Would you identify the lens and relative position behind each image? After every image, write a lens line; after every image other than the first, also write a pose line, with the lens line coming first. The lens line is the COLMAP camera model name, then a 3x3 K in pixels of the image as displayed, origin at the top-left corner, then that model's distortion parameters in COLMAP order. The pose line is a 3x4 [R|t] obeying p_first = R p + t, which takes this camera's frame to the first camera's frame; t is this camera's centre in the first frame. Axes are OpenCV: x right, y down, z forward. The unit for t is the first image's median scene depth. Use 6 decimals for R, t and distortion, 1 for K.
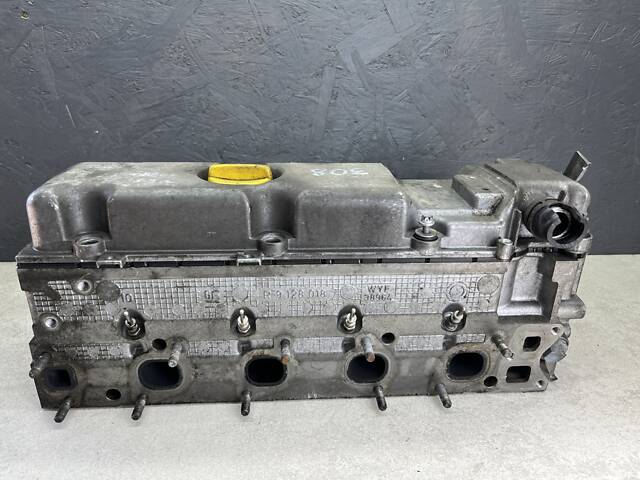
lens RADIAL K [[491.3, 0, 320.8], [0, 491.3, 237.1], [0, 0, 1]] dist [0.022251, -0.046053]
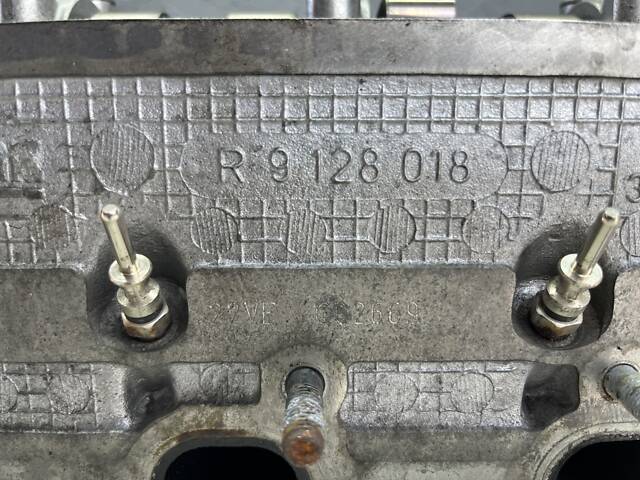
lens RADIAL K [[491.3, 0, 321.5], [0, 491.3, 239.9], [0, 0, 1]] dist [0.022251, -0.046053]
pose [[0.997669, -0.004528, -0.068096, -0.045581], [-0.008657, 0.981341, -0.192082, 0.192088], [0.067695, 0.192224, 0.979013, 0.737220]]
